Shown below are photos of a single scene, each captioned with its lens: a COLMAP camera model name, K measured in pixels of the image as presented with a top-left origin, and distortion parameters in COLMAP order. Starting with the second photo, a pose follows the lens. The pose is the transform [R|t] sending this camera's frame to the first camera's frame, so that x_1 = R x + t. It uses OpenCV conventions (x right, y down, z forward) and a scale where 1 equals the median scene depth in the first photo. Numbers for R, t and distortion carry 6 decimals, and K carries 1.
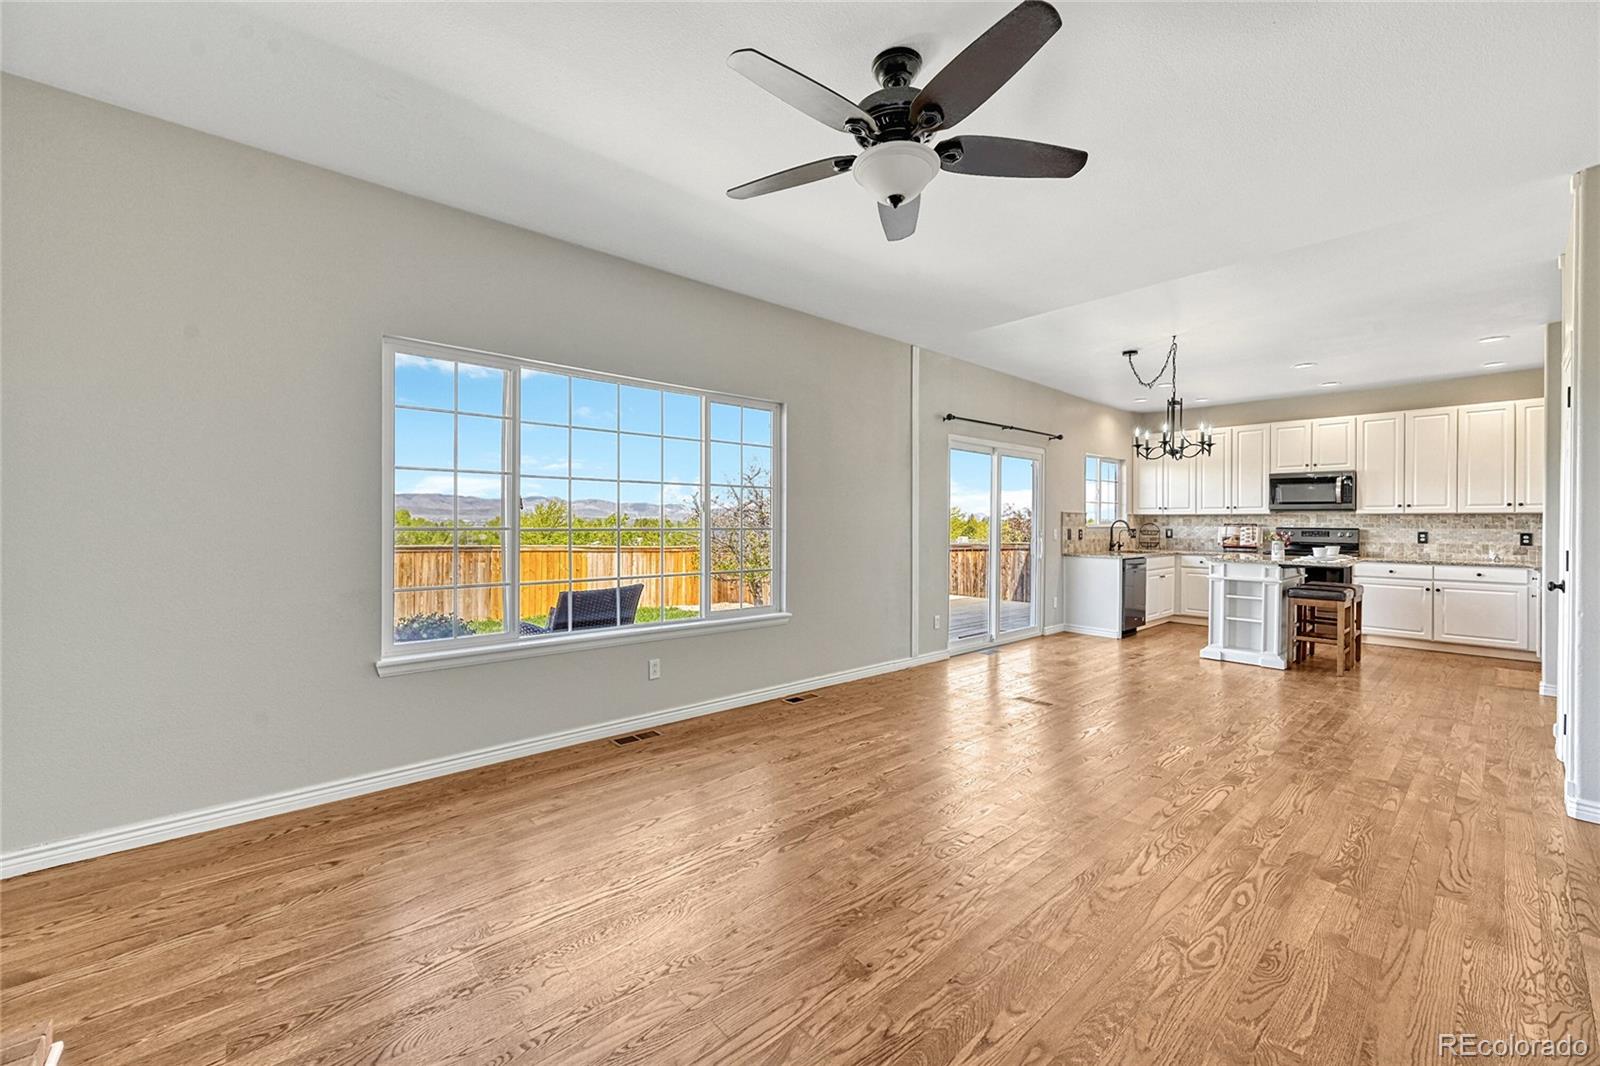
lens RADIAL K [[638.4, 0, 793.2], [0, 638.4, 526.2], [0, 0, 1]] dist [-0.003168, 0.000628]
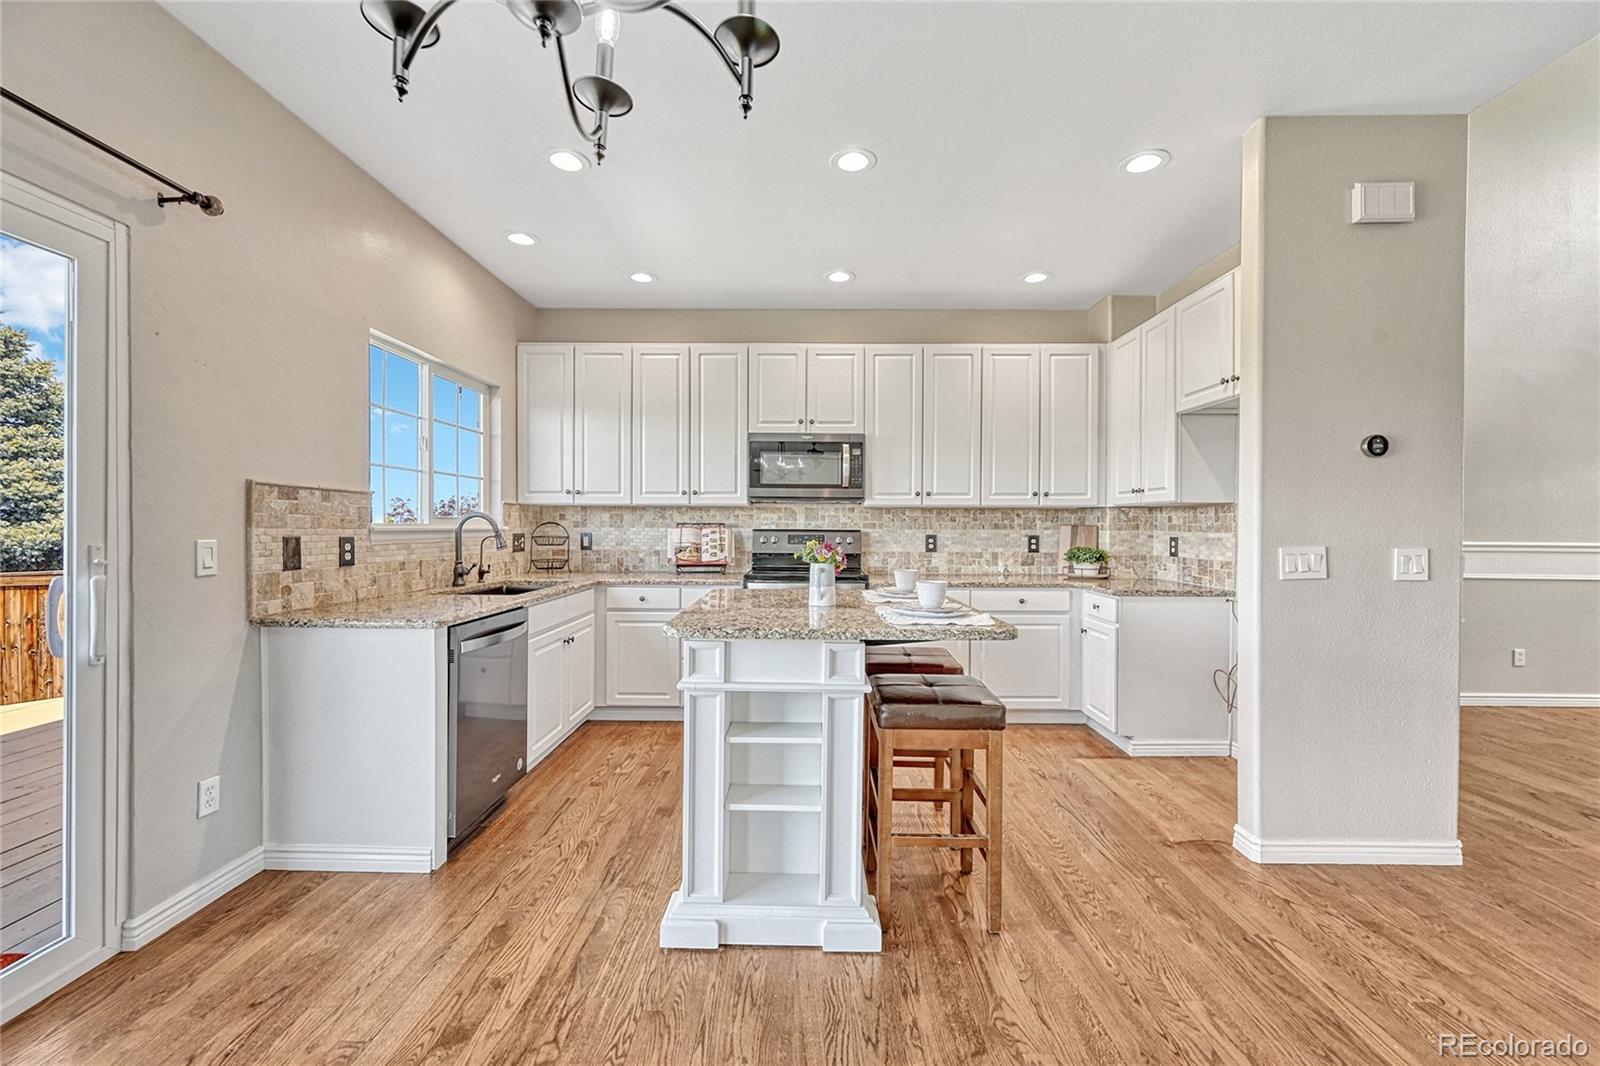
lens RADIAL K [[638.4, 0, 804.9], [0, 638.4, 529.3], [0, 0, 1]] dist [-0.003168, 0.000628]
pose [[0.662991, -0.004776, 0.748612, 0.390525], [0.004361, 0.999987, 0.002517, 0.001005], [-0.748615, 0.001595, 0.663004, 0.639062]]
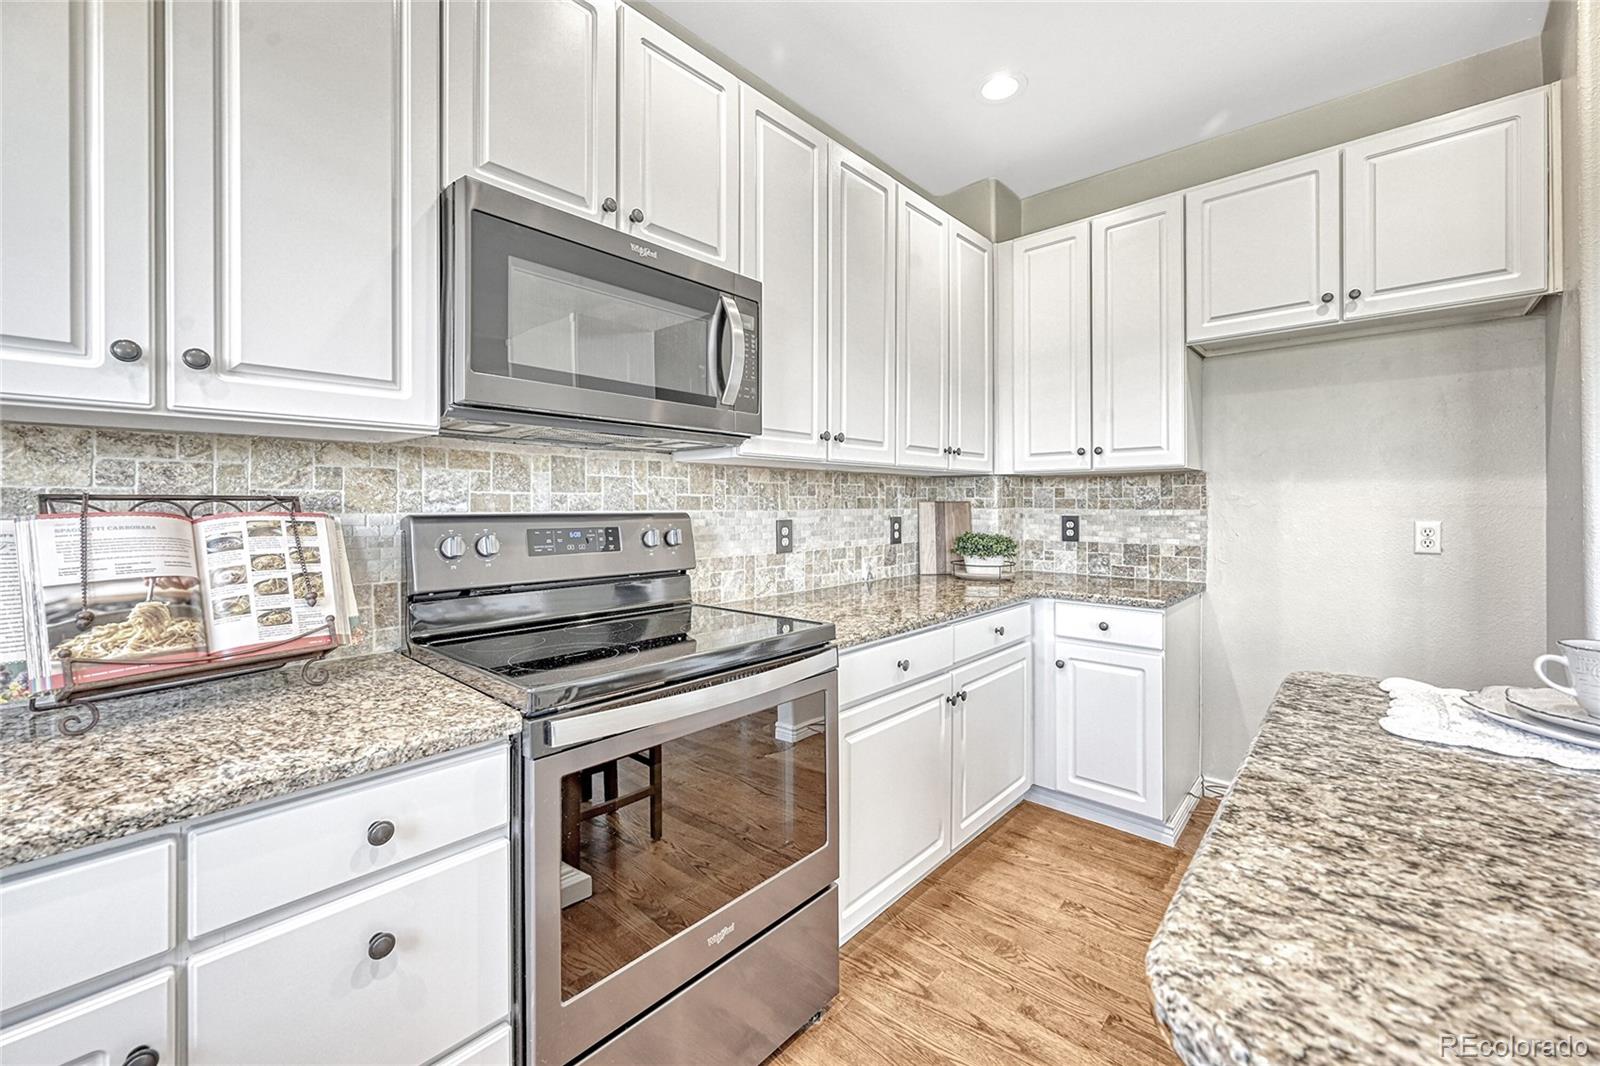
lens RADIAL K [[638.4, 0, 797.1], [0, 638.4, 506.1], [0, 0, 1]] dist [-0.003168, 0.000628]
pose [[-0.114842, -0.004635, 0.993373, 0.624458], [0.011346, 0.999918, 0.005977, -0.000590], [-0.993319, 0.011958, -0.114780, 1.007186]]
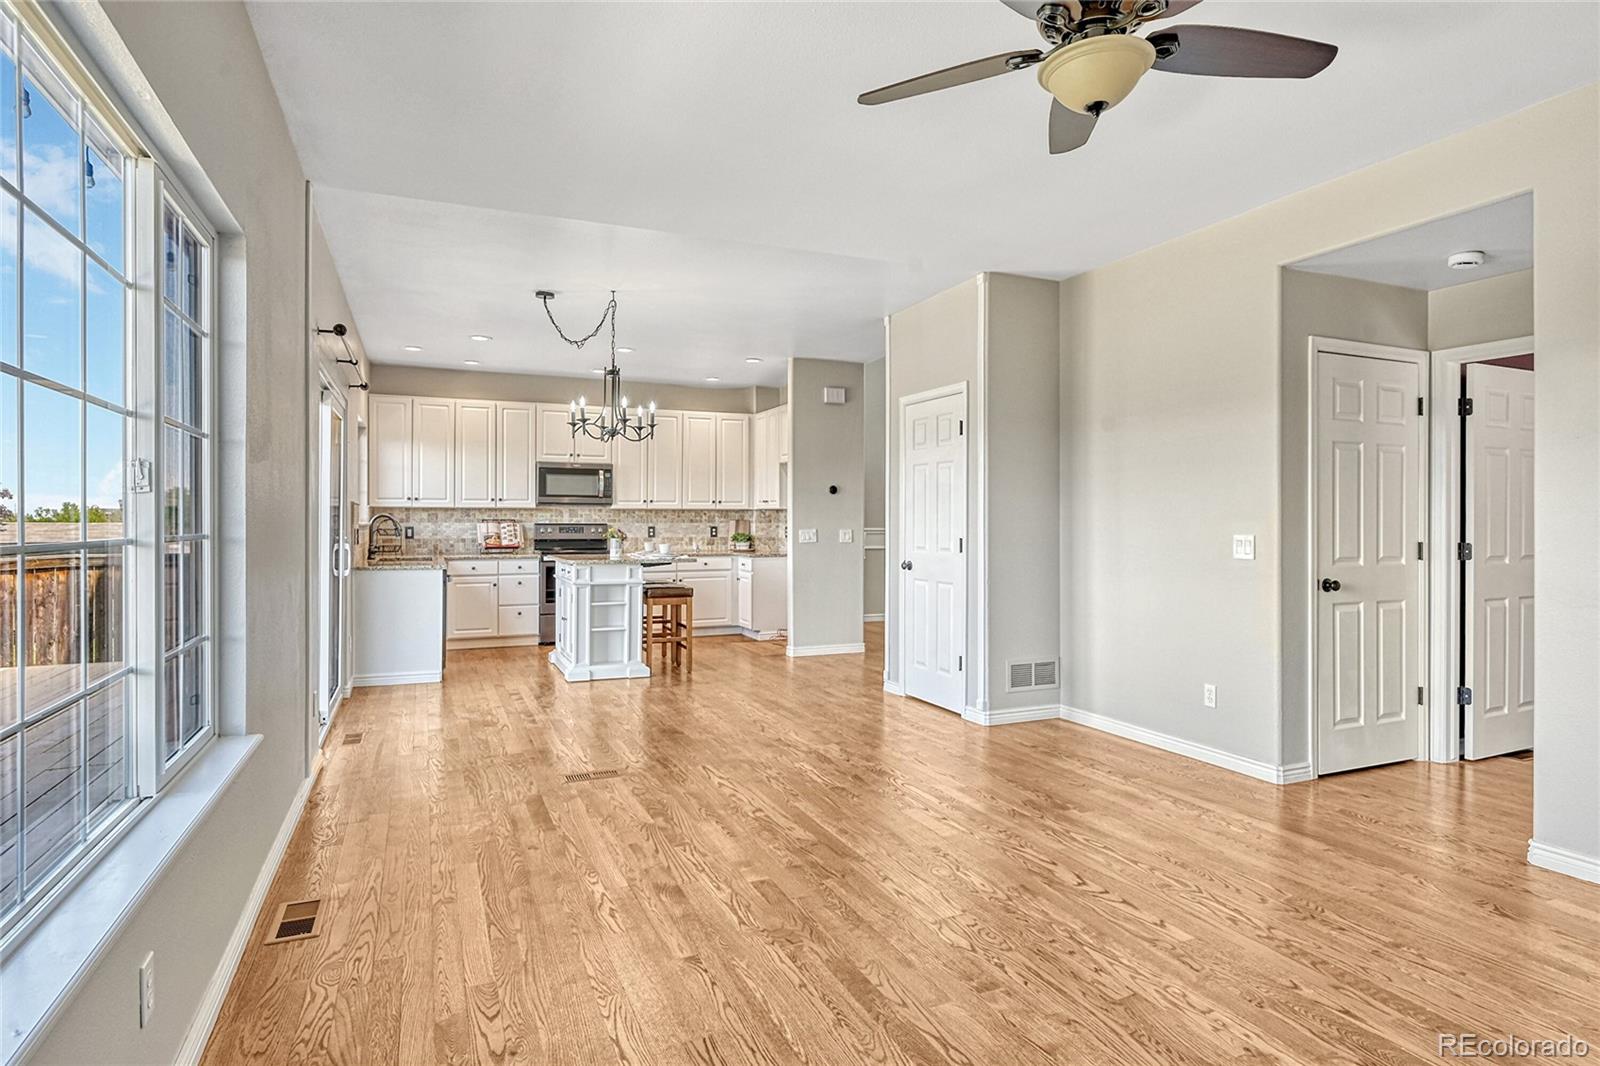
lens RADIAL K [[873.0, 0, 808.6], [0, 873.0, 523.5], [0, 0, 1]] dist [-0.011057, 0.001588]
pose [[0.301831, -0.008673, 0.953322, -0.294541], [0.007030, 0.999952, 0.006872, -0.003823], [-0.953335, 0.004628, 0.301878, 0.312013]]
